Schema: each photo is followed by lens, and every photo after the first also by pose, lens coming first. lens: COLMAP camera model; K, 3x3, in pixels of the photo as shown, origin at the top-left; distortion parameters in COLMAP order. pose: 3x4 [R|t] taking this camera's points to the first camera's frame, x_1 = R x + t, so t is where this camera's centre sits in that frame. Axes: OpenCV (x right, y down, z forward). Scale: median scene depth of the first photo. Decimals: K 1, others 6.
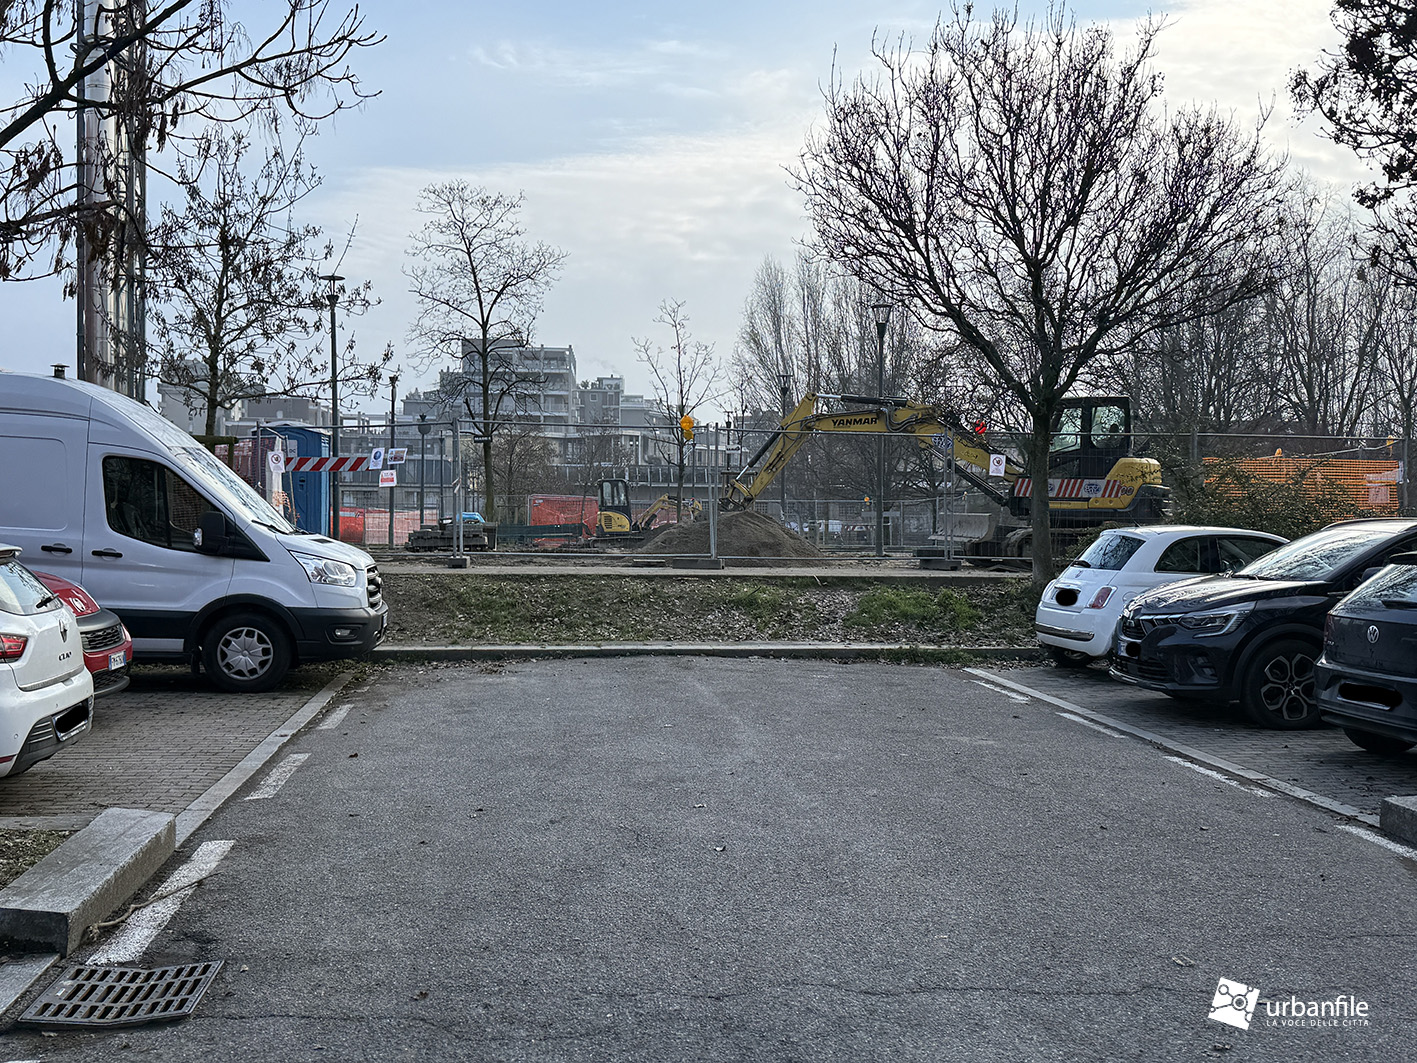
lens RADIAL K [[1433.8, 0, 708.6], [0, 1433.8, 535.4], [0, 0, 1]] dist [0.024504, 0.000000]
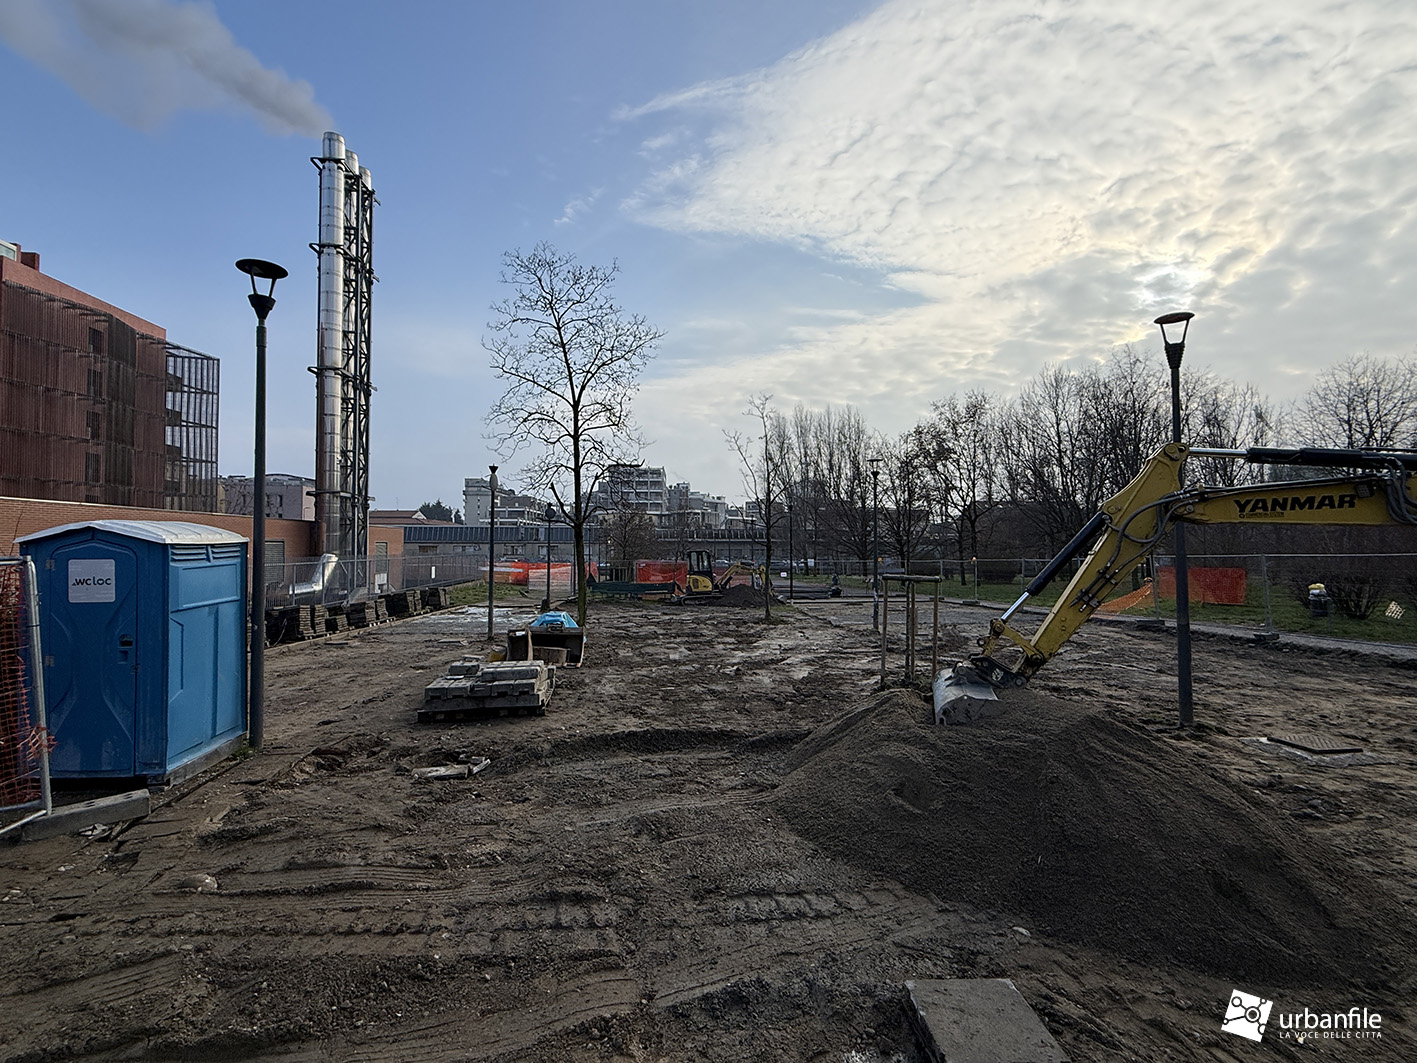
lens RADIAL K [[658.4, 0, 700.0], [0, 658.4, 541.4], [0, 0, 1]] dist [0.003474, -0.003906]
pose [[0.999144, -0.010010, -0.040150, -0.040253], [0.009038, 0.999664, -0.024313, -0.032061], [0.040380, 0.023929, 0.998898, 0.392224]]
